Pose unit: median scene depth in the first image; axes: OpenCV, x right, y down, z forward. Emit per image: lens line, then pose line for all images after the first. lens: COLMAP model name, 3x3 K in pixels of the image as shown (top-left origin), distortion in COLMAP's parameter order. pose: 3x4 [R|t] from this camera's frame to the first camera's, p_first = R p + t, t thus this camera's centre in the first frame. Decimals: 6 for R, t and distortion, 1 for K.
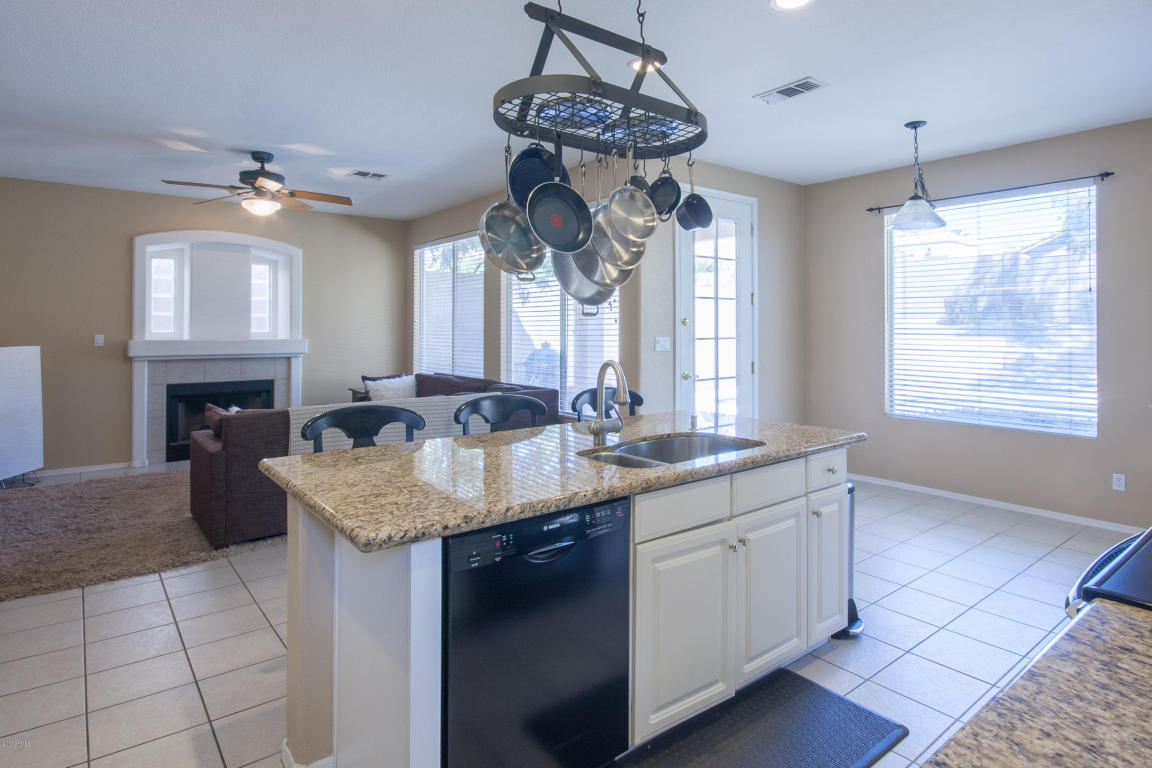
lens RADIAL K [[636.2, 0, 617.1], [0, 636.2, 323.6], [0, 0, 1]] dist [0.003619, -0.003049]
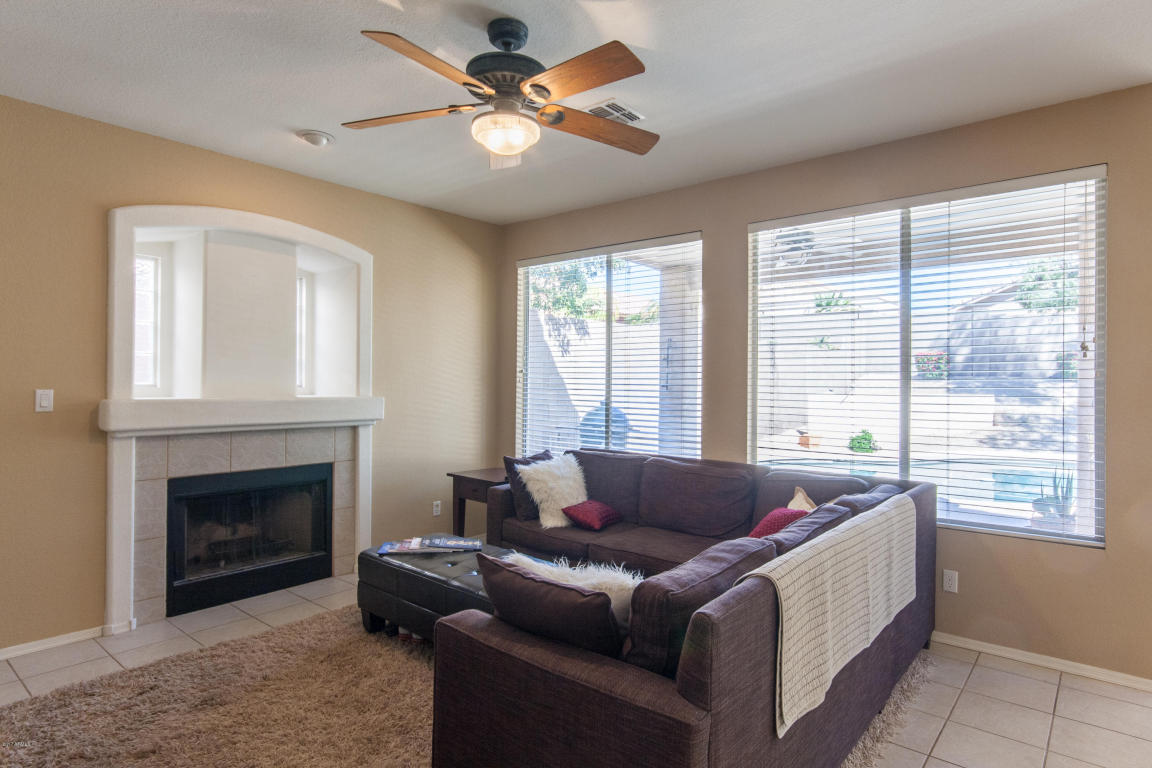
lens RADIAL K [[622.1, 0, 584.4], [0, 622.1, 381.9], [0, 0, 1]] dist [0.014703, 0.000246]
pose [[0.987575, 0.009144, 0.156885, -0.427207], [-0.010481, 0.999915, 0.007694, 0.002320], [-0.156801, -0.009242, 0.987587, 0.393680]]
